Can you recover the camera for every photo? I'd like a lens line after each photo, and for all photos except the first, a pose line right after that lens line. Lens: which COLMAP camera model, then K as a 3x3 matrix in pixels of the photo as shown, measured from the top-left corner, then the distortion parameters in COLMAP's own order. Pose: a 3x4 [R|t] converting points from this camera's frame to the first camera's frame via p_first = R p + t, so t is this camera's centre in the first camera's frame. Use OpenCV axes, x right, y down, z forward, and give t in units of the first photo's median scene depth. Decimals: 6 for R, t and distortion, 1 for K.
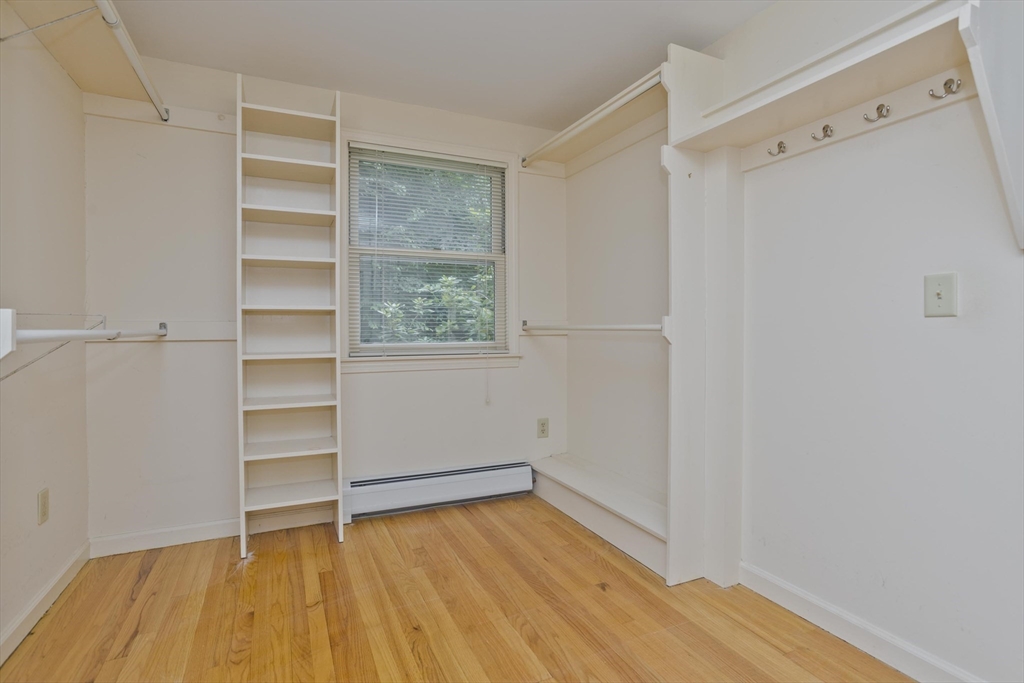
lens RADIAL K [[503.4, 0, 509.5], [0, 503.4, 330.3], [0, 0, 1]] dist [-0.054008, 0.029151]
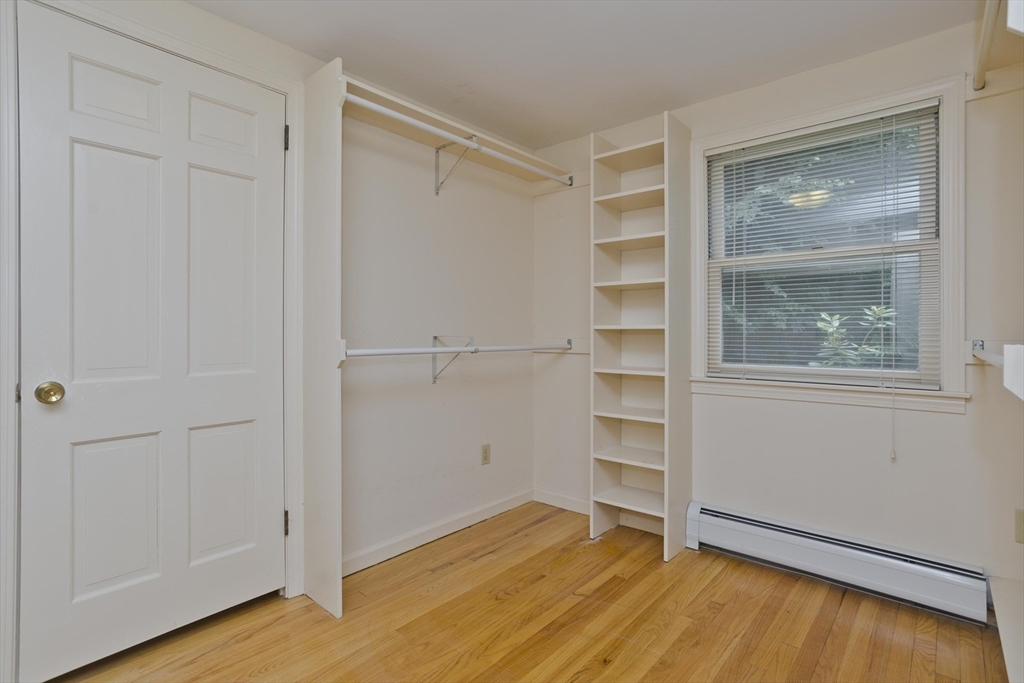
lens RADIAL K [[503.4, 0, 509.5], [0, 503.4, 330.3], [0, 0, 1]] dist [-0.054008, 0.029151]
pose [[0.408087, -0.000090, -0.912943, 0.468576], [-0.008309, 0.999958, -0.003813, -0.033752], [0.912905, 0.009141, 0.408069, 0.318186]]
